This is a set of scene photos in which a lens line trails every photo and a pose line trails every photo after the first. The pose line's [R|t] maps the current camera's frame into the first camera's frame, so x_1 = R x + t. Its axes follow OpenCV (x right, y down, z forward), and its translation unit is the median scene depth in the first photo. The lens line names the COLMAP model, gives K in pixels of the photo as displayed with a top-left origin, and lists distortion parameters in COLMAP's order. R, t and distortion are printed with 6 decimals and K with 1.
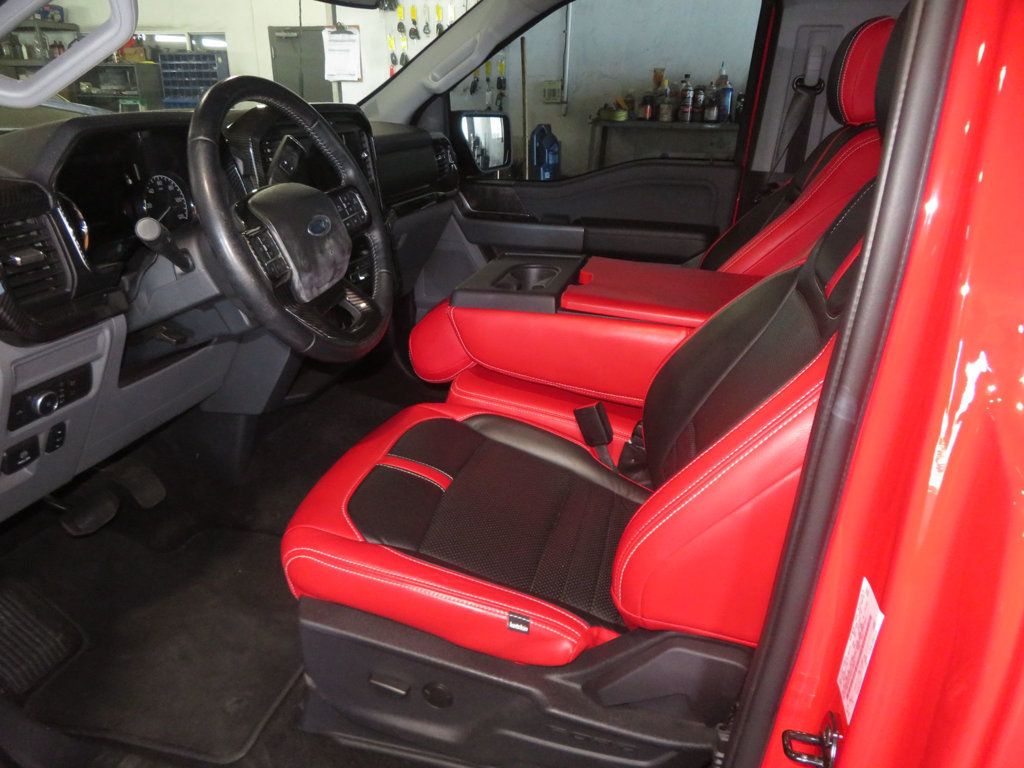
lens RADIAL K [[750.7, 0, 507.8], [0, 750.7, 378.5], [0, 0, 1]] dist [0.011208, 0.001580]
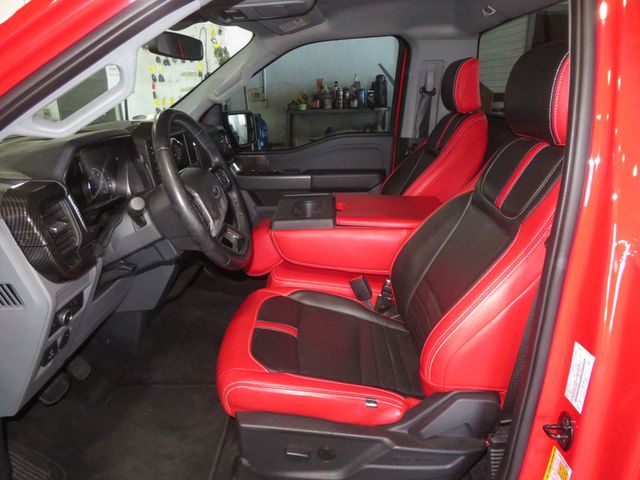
lens RADIAL K [[469.2, 0, 317.9], [0, 469.2, 237.6], [0, 0, 1]] dist [0.011208, 0.001580]
pose [[0.972016, -0.105464, 0.209909, -0.205408], [0.117012, 0.992184, -0.043342, -0.020804], [-0.203698, 0.066691, 0.976760, -0.064323]]
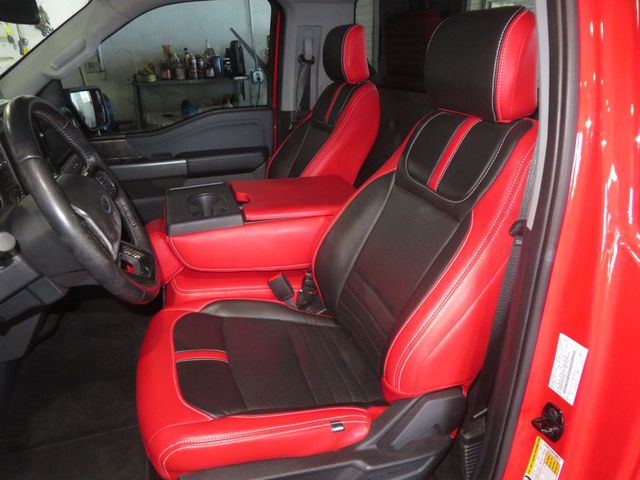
lens RADIAL K [[469.2, 0, 317.4], [0, 469.2, 238.6], [0, 0, 1]] dist [0.011208, 0.001580]
pose [[0.847718, -0.238685, 0.473712, -0.268690], [0.230564, 0.970070, 0.076181, -0.097502], [-0.477717, 0.044641, 0.877379, 0.089980]]
